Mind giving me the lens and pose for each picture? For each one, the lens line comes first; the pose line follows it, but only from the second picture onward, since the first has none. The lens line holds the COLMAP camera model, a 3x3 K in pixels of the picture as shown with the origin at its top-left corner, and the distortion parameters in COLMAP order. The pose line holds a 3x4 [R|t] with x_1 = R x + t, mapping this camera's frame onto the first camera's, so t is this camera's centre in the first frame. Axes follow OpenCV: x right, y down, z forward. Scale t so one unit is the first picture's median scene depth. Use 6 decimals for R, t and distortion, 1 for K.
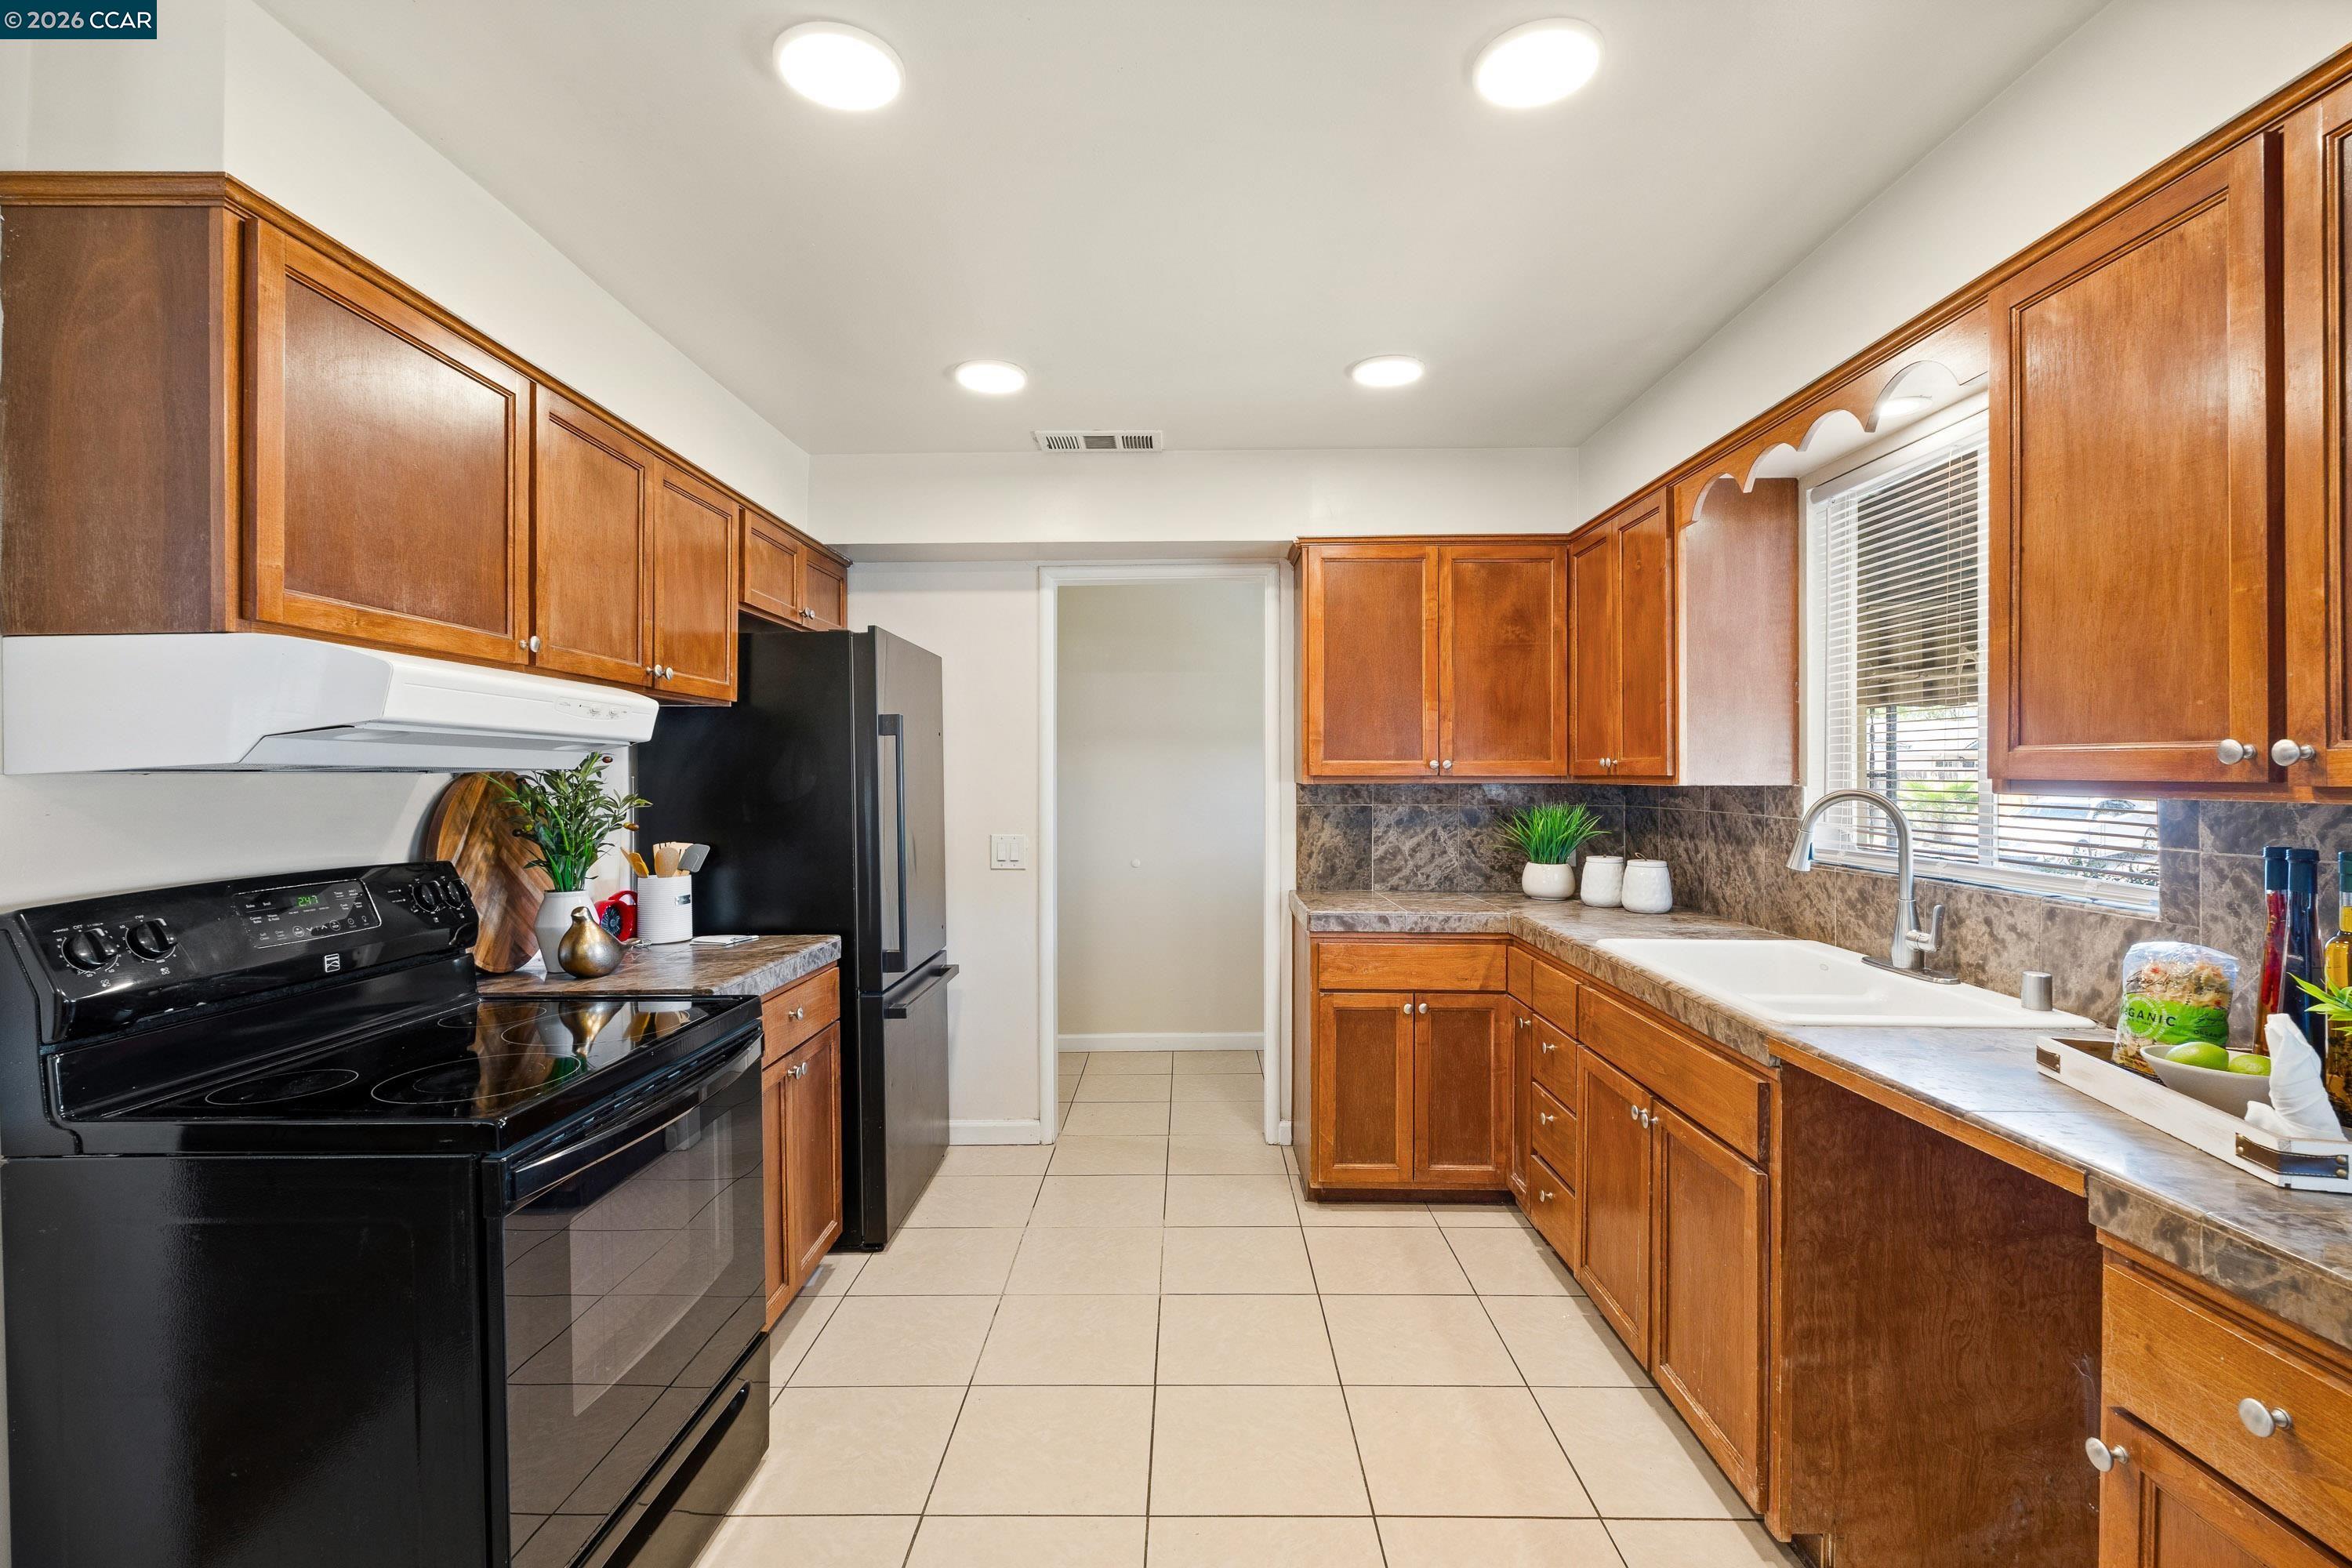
lens RADIAL K [[1053.2, 0, 1176.5], [0, 1053.2, 770.4], [0, 0, 1]] dist [-0.004131, -0.000348]
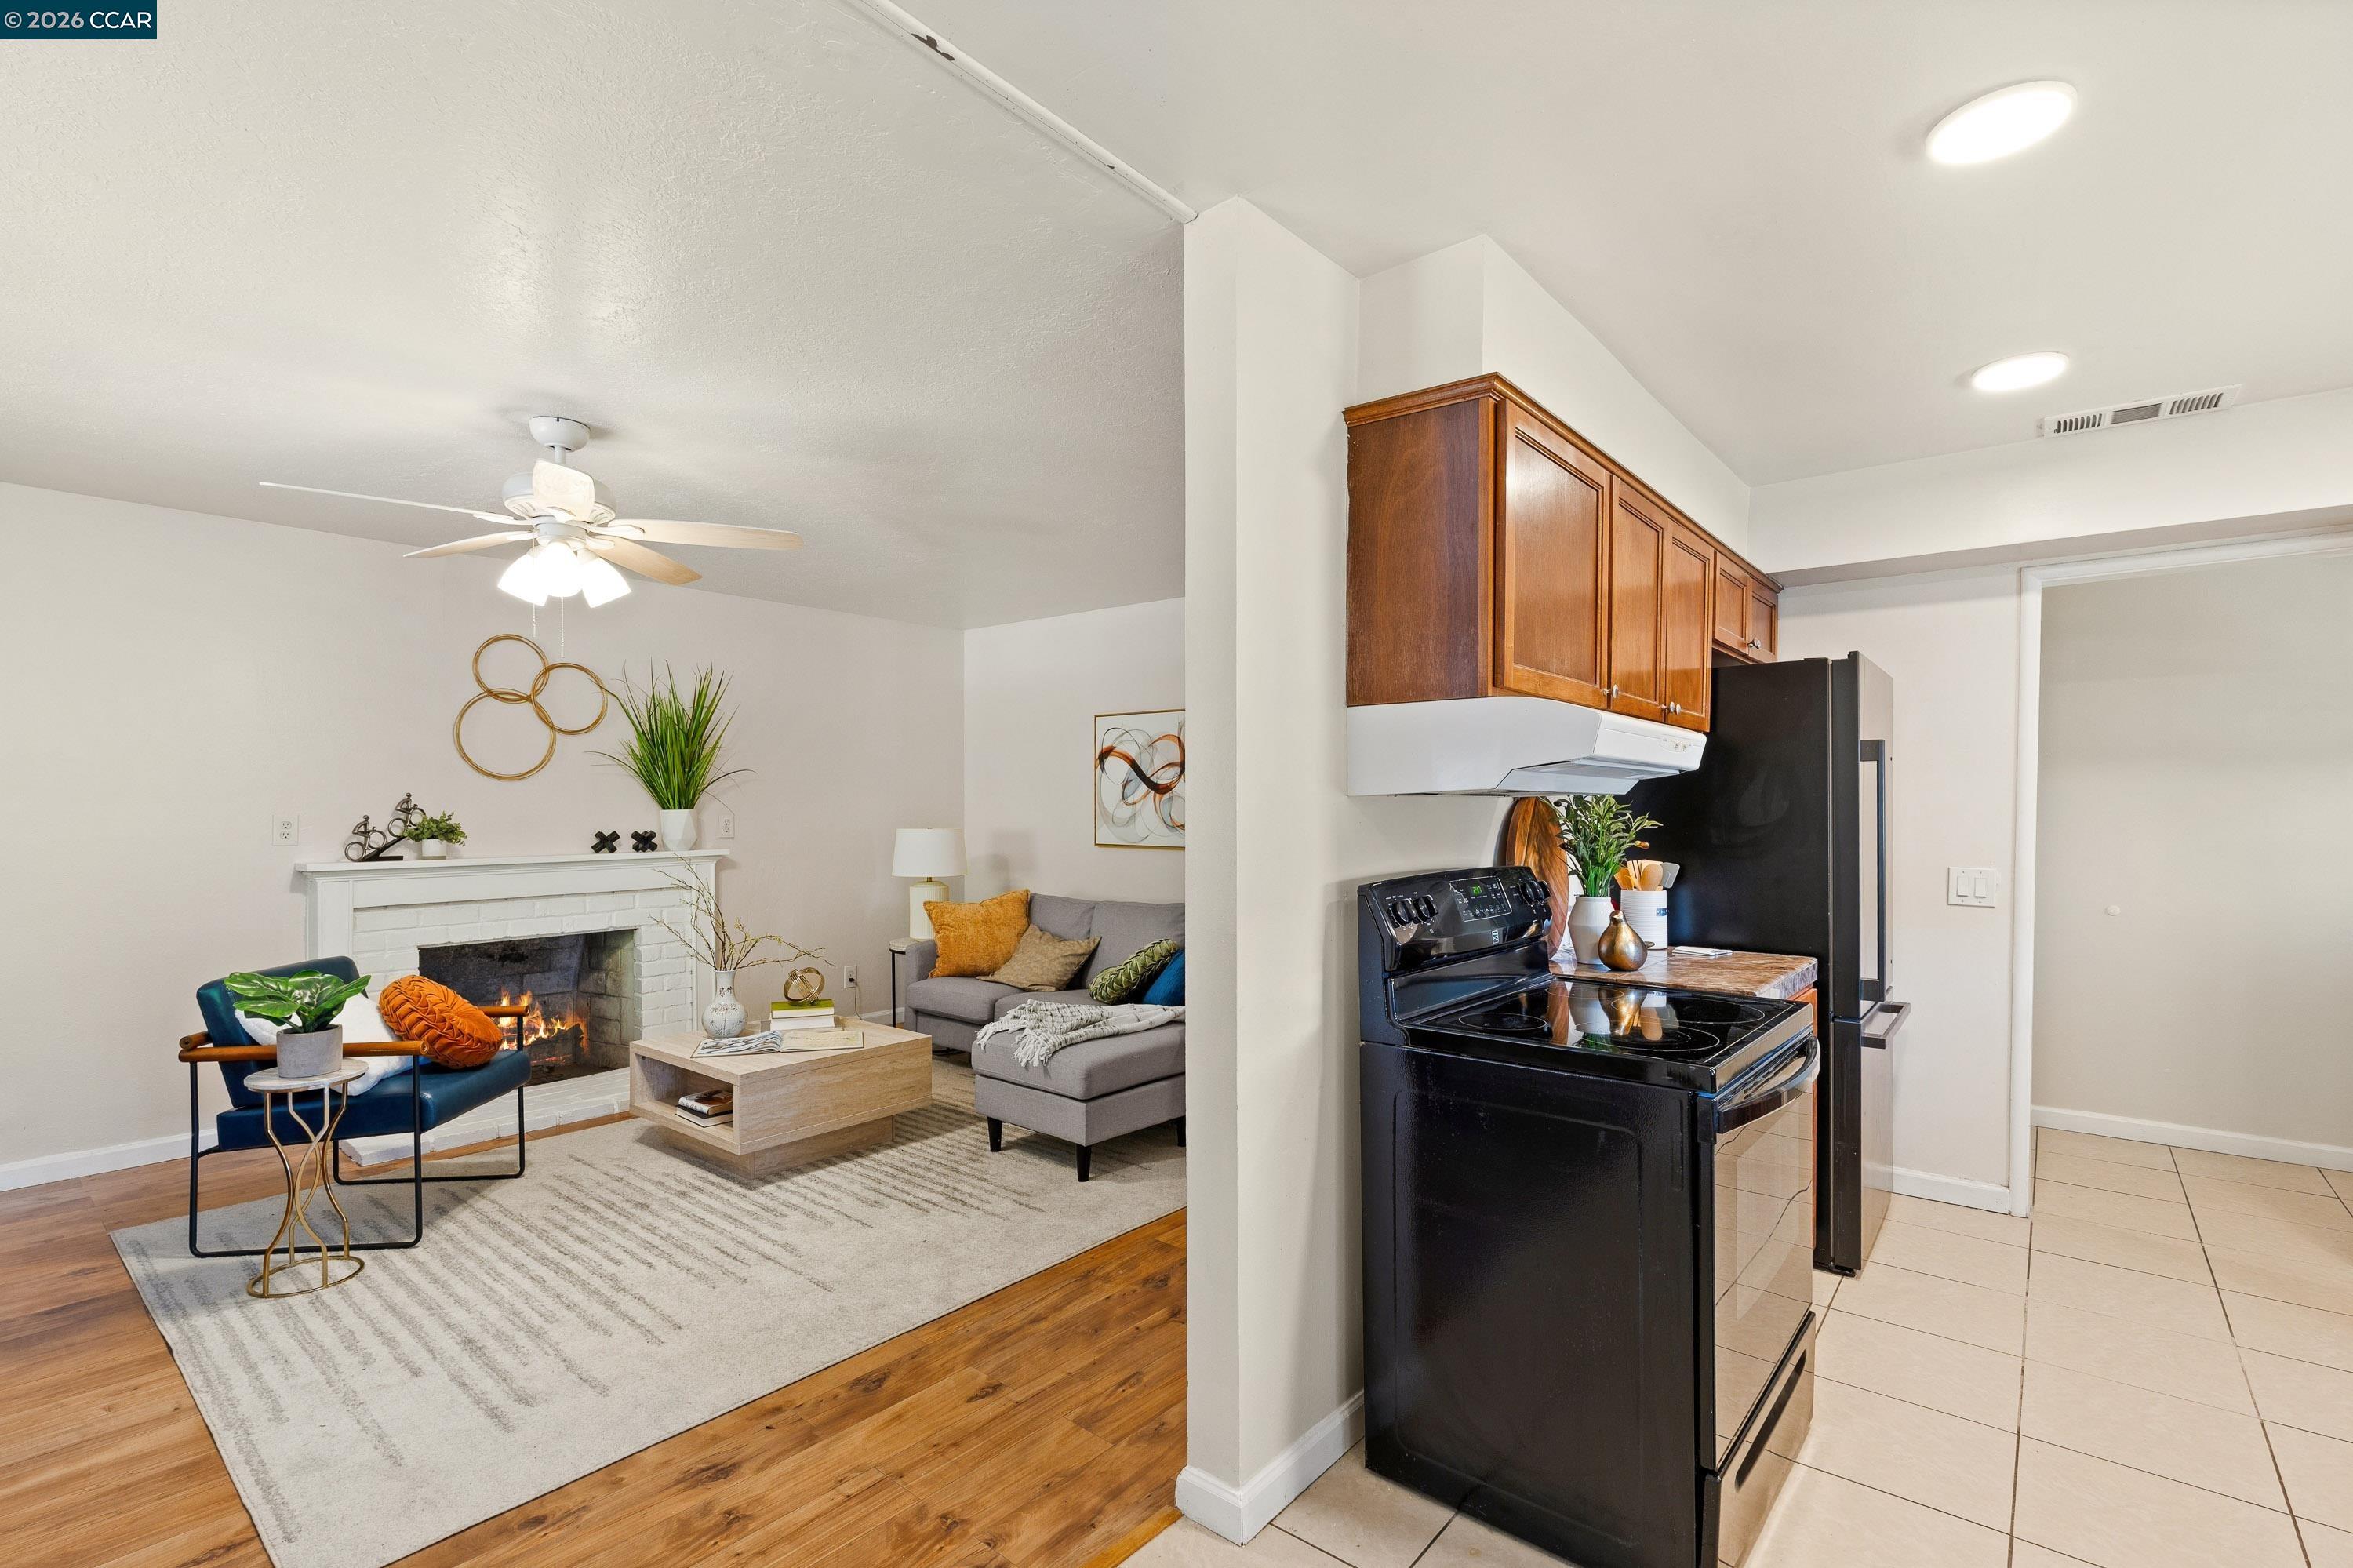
lens RADIAL K [[1062.0, 0, 1184.2], [0, 1062.0, 813.1], [0, 0, 1]] dist [-0.003249, -0.000119]
pose [[0.780985, 0.014528, -0.624381, -0.154644], [-0.004881, 0.999841, 0.017158, 0.001556], [0.624531, -0.010353, 0.780931, -0.180954]]
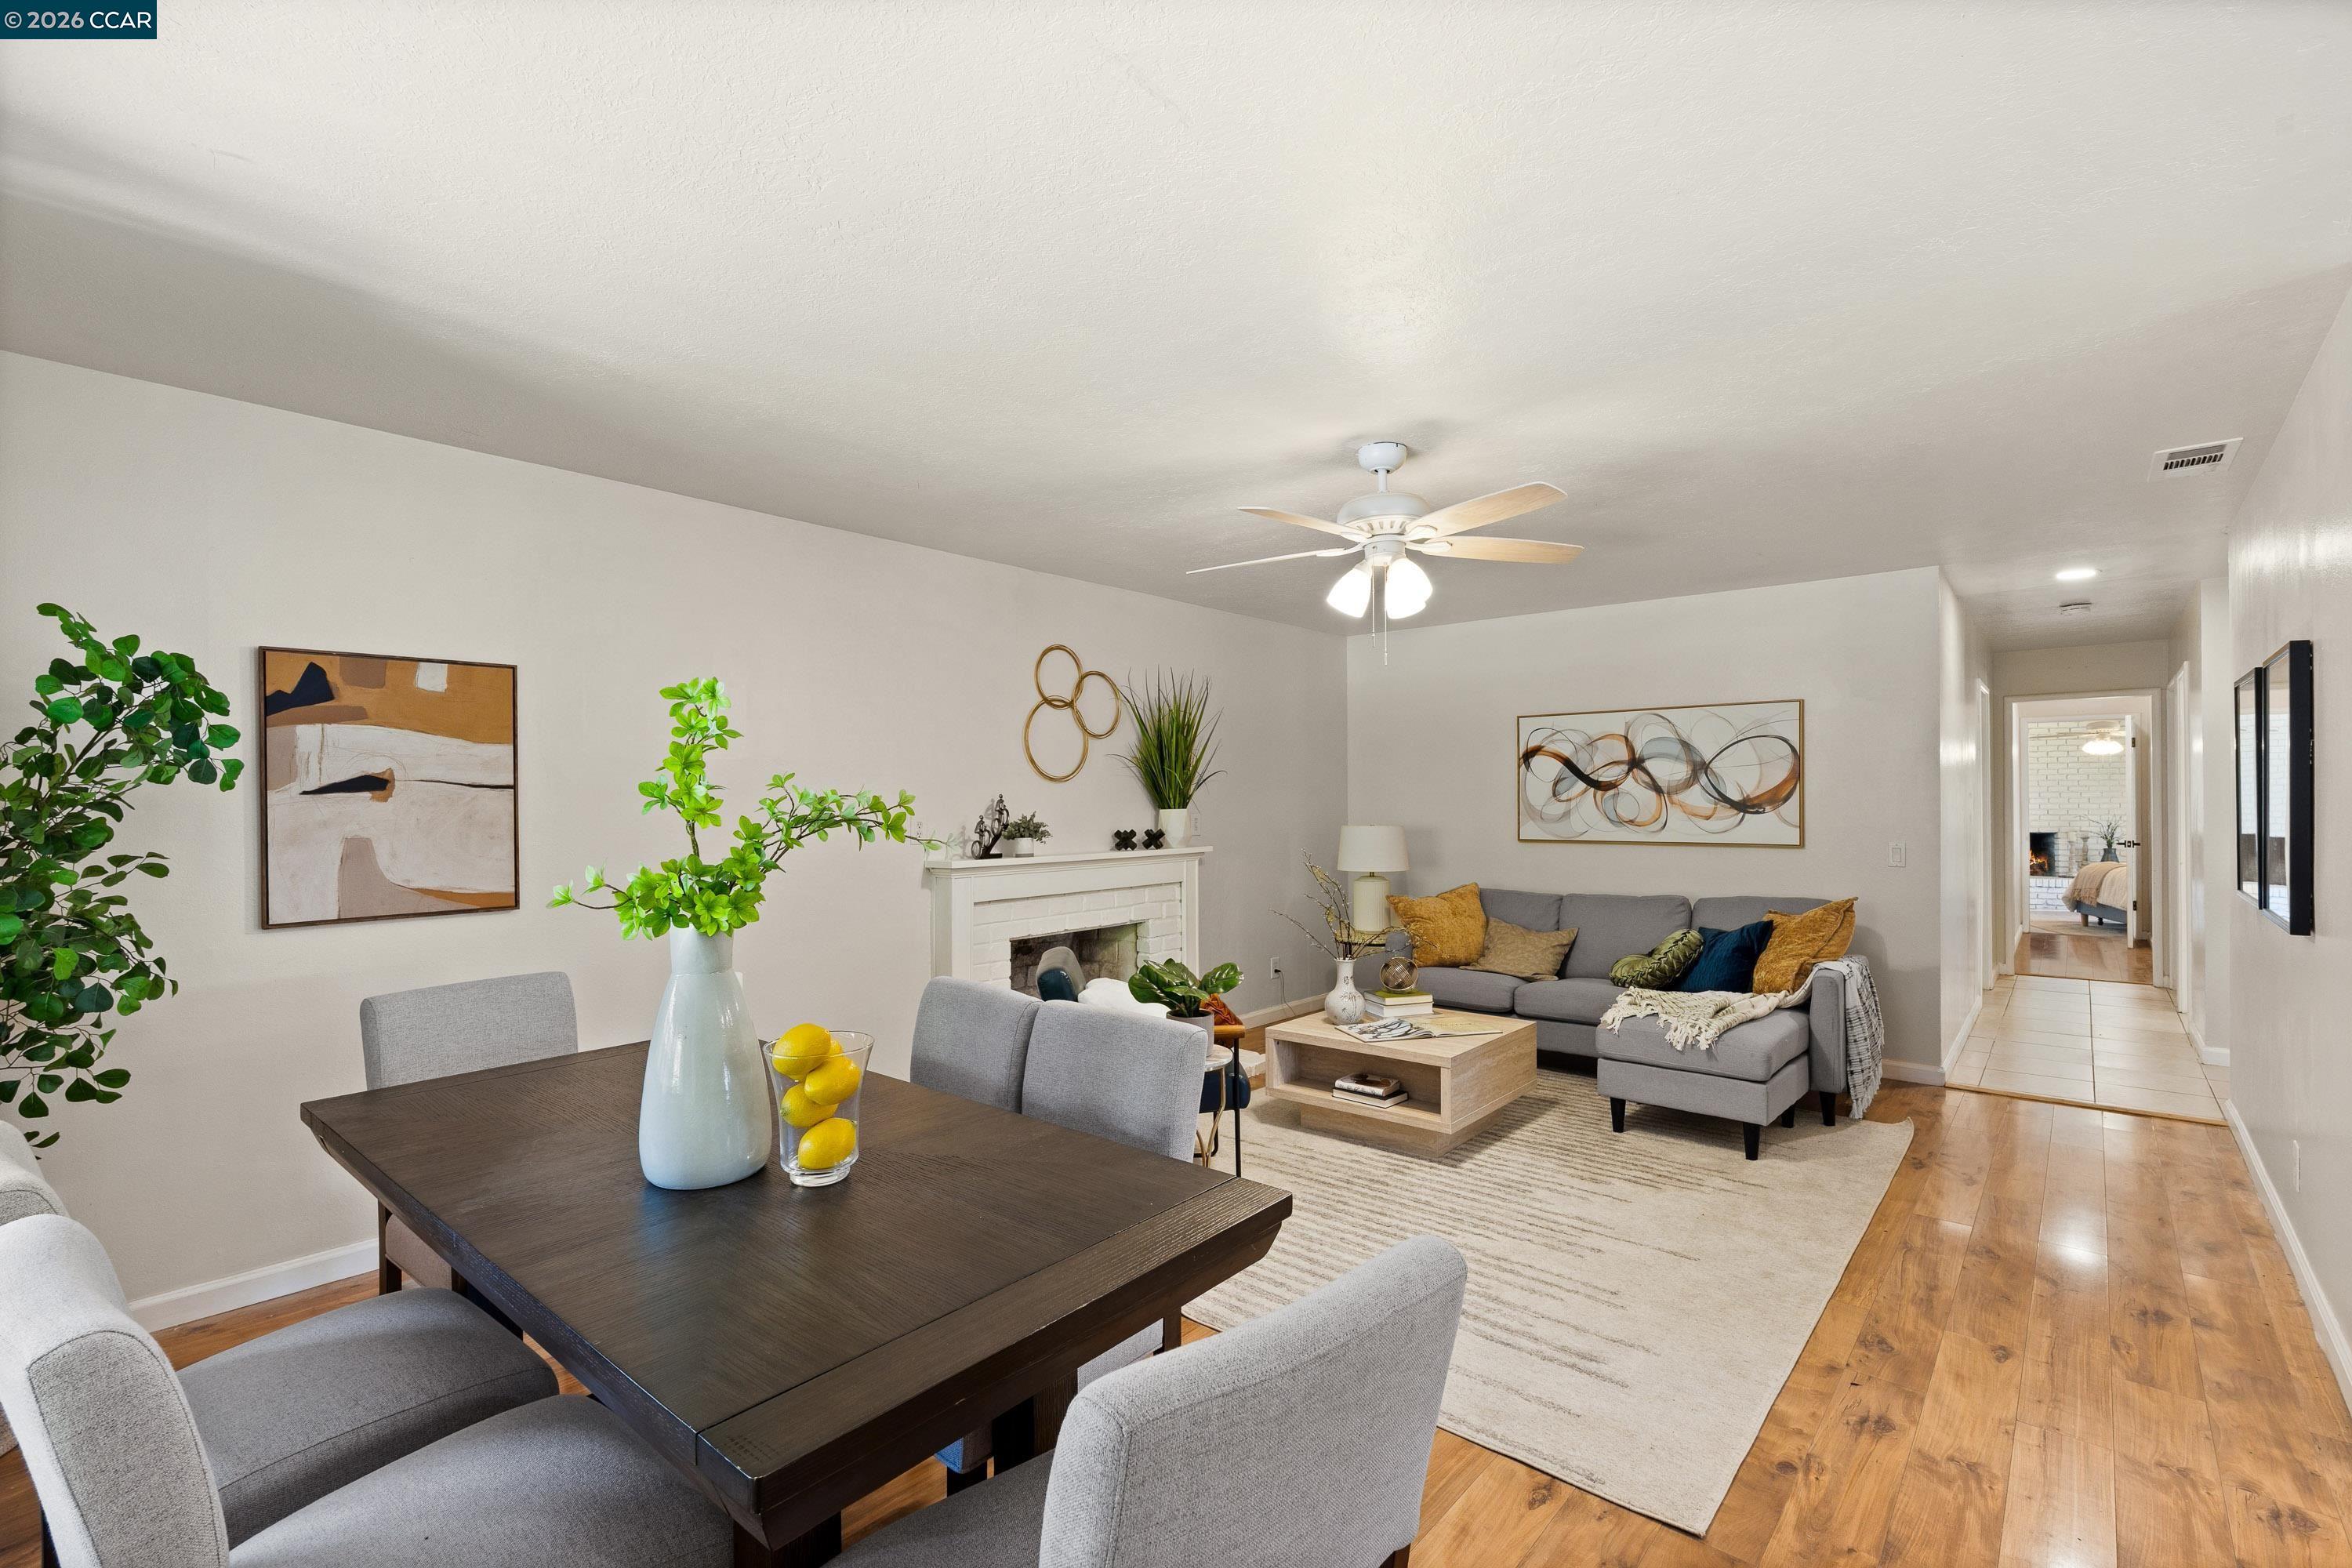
lens RADIAL K [[1033.9, 0, 1182.9], [0, 1033.9, 797.1], [0, 0, 1]] dist [-0.003318, 0.000334]
pose [[0.763331, 0.000297, -0.646008, -0.753562], [0.002446, 0.999991, 0.003351, 0.003223], [0.646003, -0.004138, 0.763323, -0.725118]]
